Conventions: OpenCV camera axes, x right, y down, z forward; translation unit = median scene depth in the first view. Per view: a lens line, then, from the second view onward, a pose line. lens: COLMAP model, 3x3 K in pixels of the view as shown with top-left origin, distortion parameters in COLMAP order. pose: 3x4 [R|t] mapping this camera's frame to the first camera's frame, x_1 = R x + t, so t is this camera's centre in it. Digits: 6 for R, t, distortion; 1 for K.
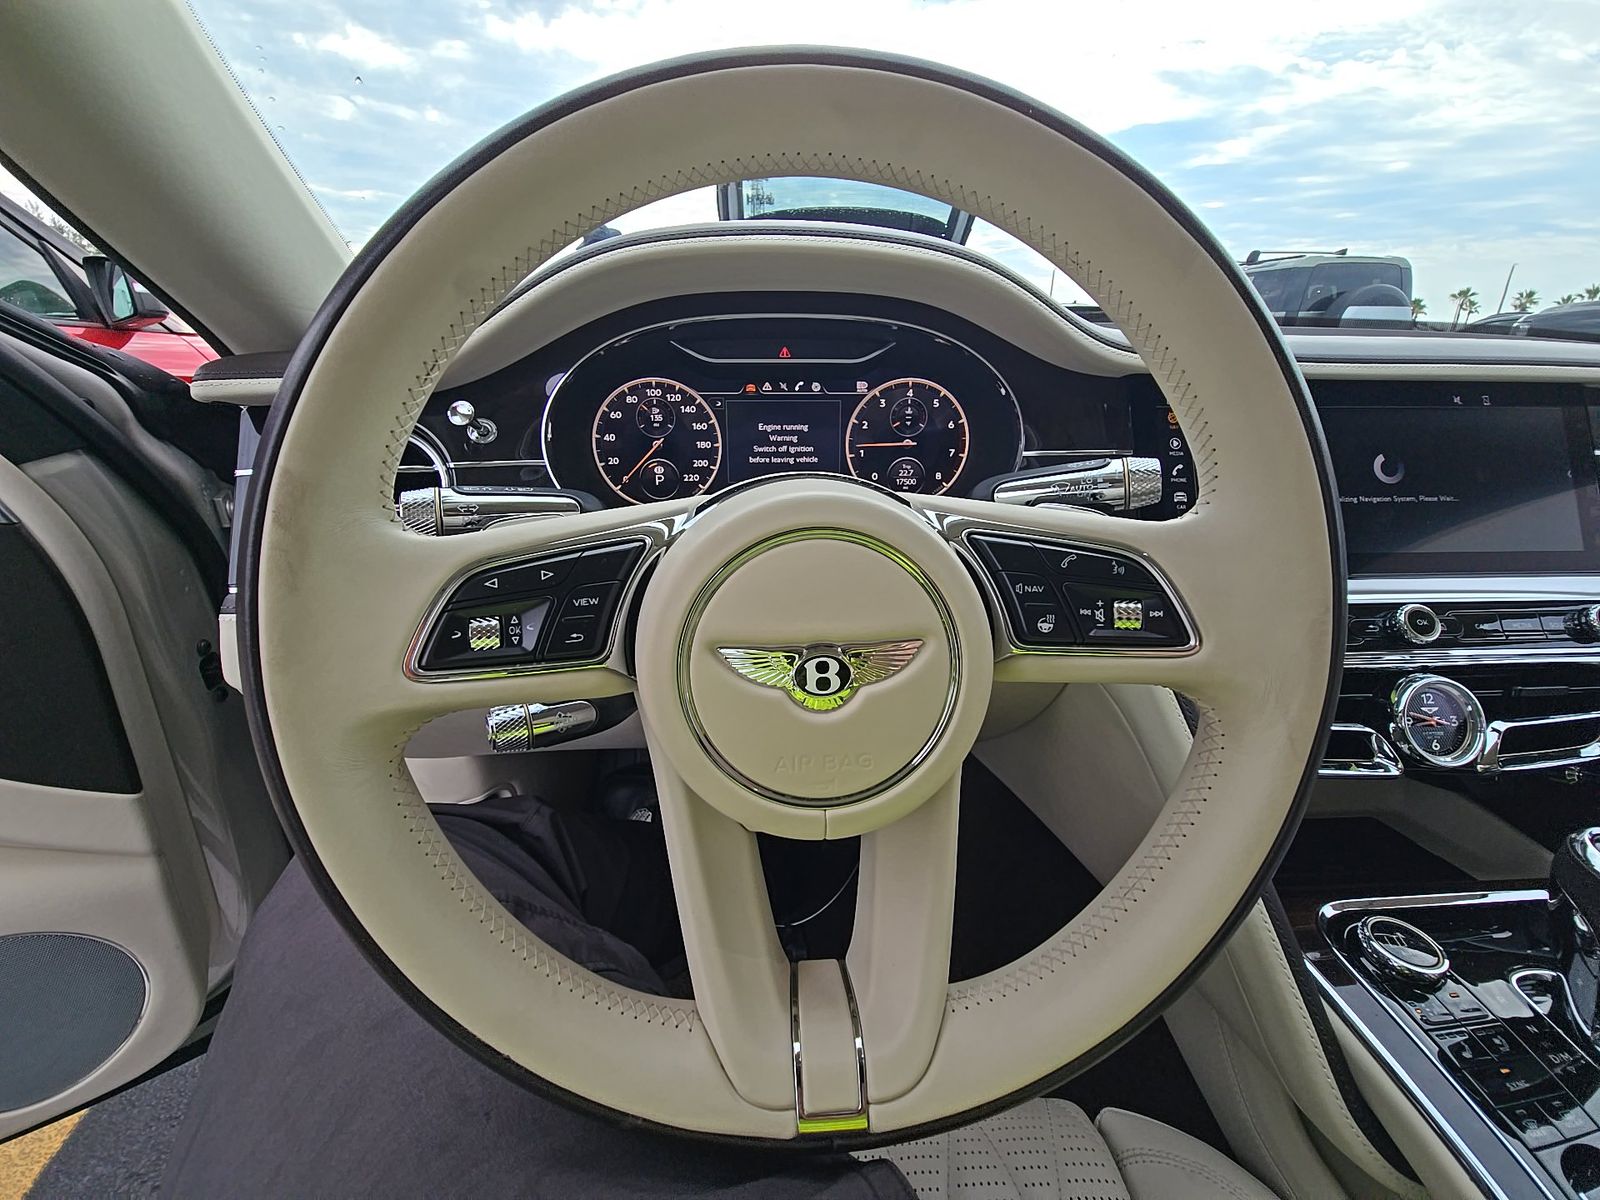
lens RADIAL K [[646.7, 0, 801.0], [0, 646.7, 586.9], [0, 0, 1]] dist [0.013059, -0.010087]
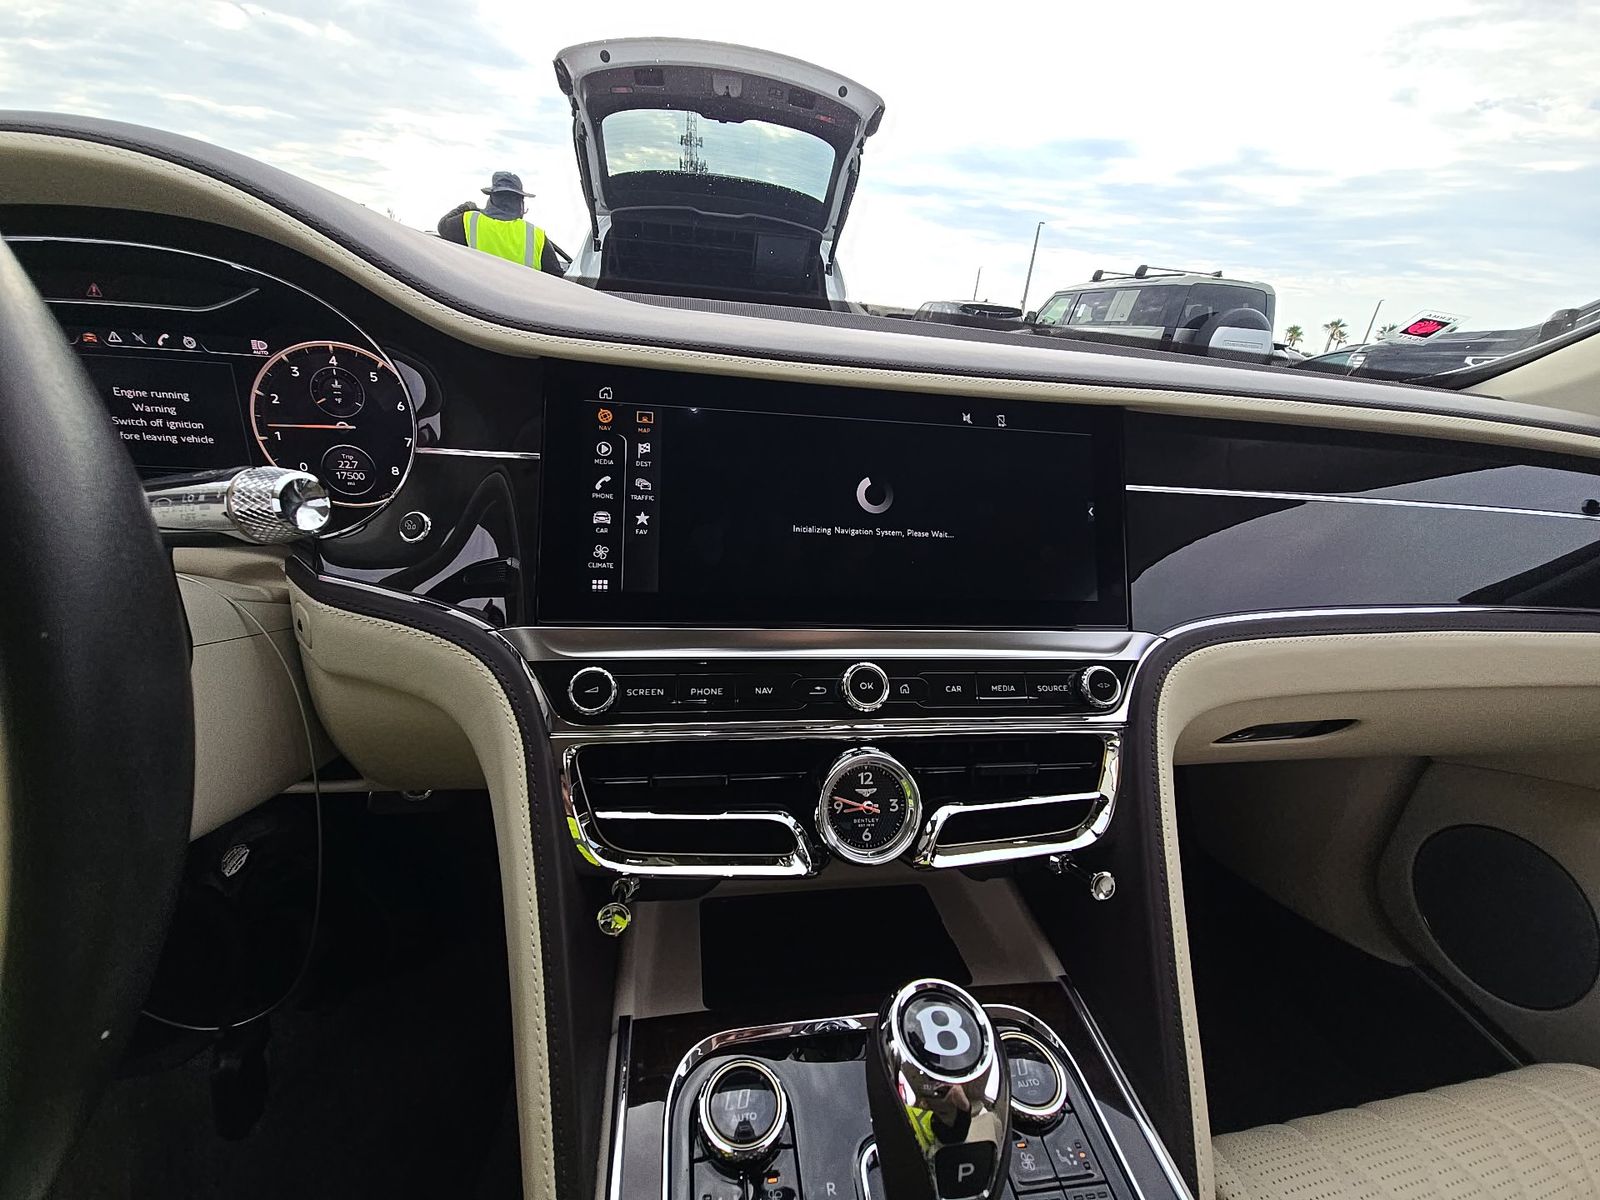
lens RADIAL K [[646.7, 0, 801.0], [0, 646.7, 586.9], [0, 0, 1]] dist [0.013059, -0.010087]
pose [[0.992198, 0.036162, 0.119313, 0.637045], [-0.039429, 0.998906, 0.025128, -0.072682], [-0.118274, -0.029636, 0.992539, 0.161875]]
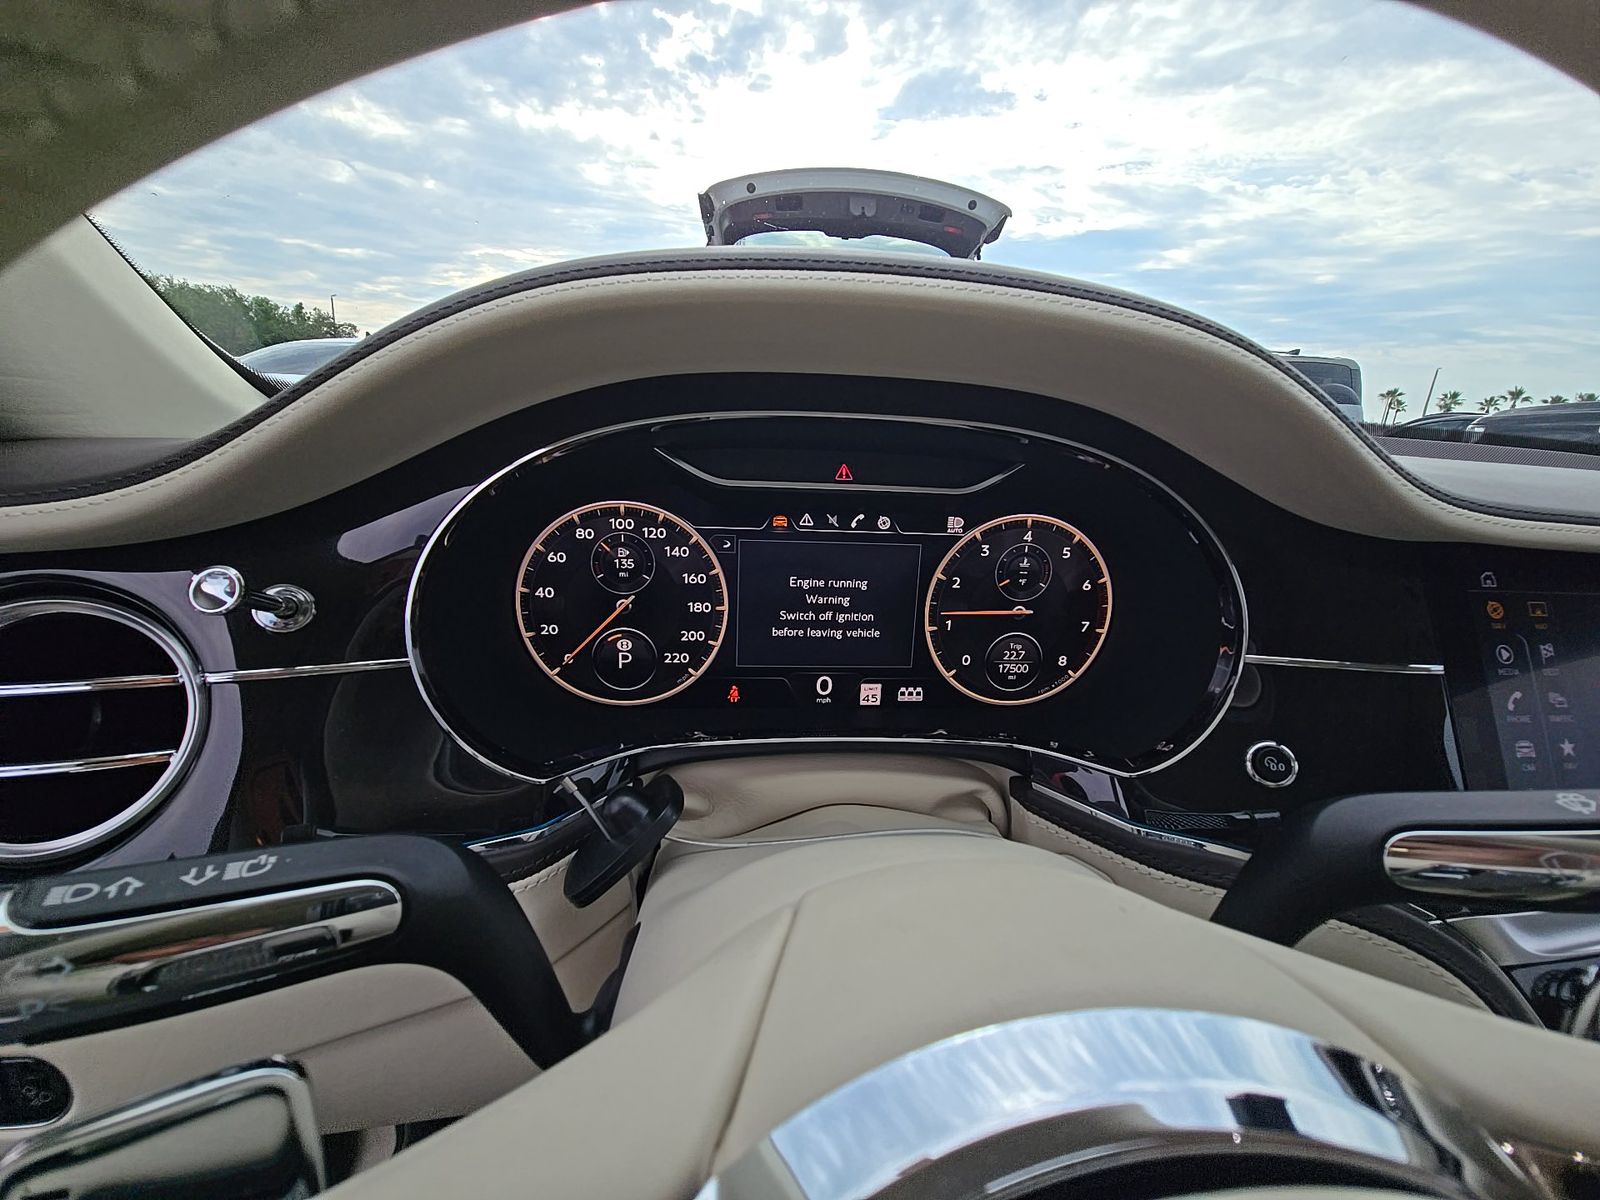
lens RADIAL K [[637.4, 0, 800.0], [0, 637.4, 595.3], [0, 0, 1]] dist [0.012894, -0.008684]
pose [[0.998534, 0.030464, 0.044748, -0.082340], [-0.026738, 0.996303, -0.081637, -0.184309], [-0.047070, 0.080321, 0.995657, 0.389545]]
